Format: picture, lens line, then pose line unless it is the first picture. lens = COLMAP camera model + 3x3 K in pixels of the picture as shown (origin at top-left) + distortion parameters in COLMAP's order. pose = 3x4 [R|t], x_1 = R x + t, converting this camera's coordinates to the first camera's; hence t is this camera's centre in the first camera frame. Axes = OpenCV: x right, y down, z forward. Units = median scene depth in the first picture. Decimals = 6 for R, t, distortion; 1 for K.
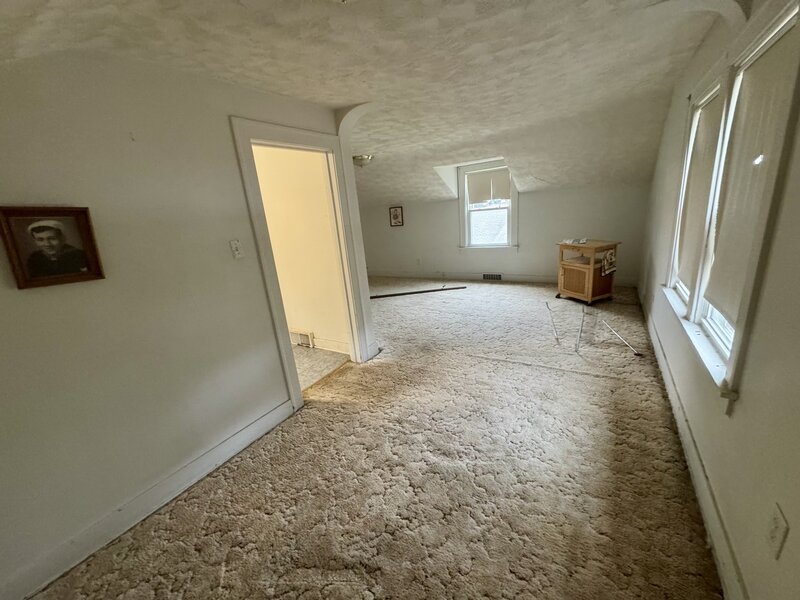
lens RADIAL K [[321.3, 0, 400.0], [0, 321.3, 300.0], [0, 0, 1]] dist [-0.001743, -0.000096]
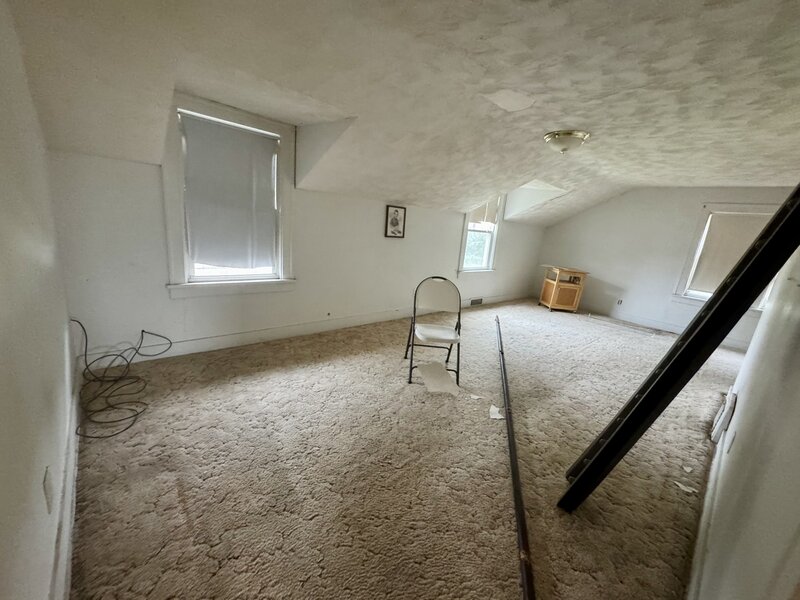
lens RADIAL K [[321.3, 0, 400.0], [0, 321.3, 300.0], [0, 0, 1]] dist [-0.001743, -0.000096]
pose [[0.261309, -0.111914, 0.958745, -0.727603], [0.137281, 0.987468, 0.077850, -0.195171], [-0.955443, 0.111274, 0.273398, 1.020859]]
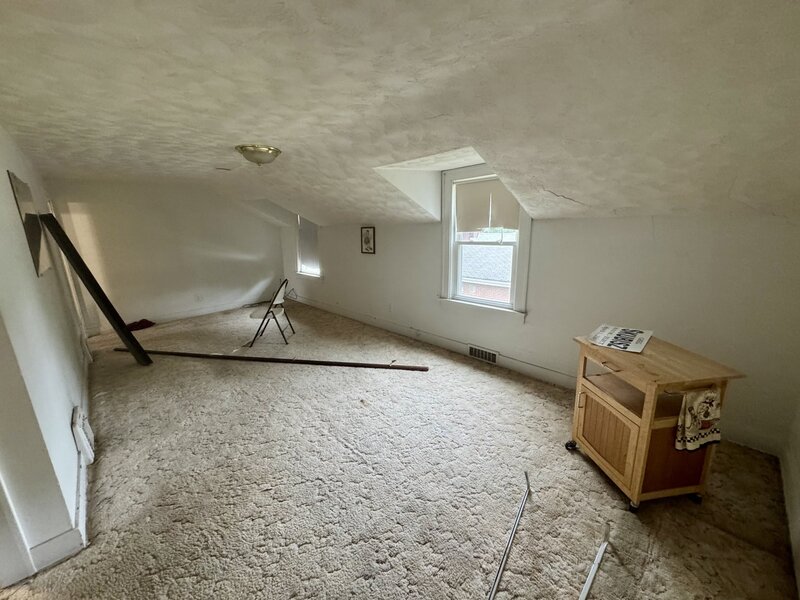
lens RADIAL K [[321.3, 0, 400.0], [0, 321.3, 300.0], [0, 0, 1]] dist [-0.001743, -0.000096]
pose [[0.967223, 0.117998, -0.224847, 0.278906], [-0.124467, 0.992114, -0.014763, -0.154897], [0.221332, 0.042265, 0.974282, 0.403979]]
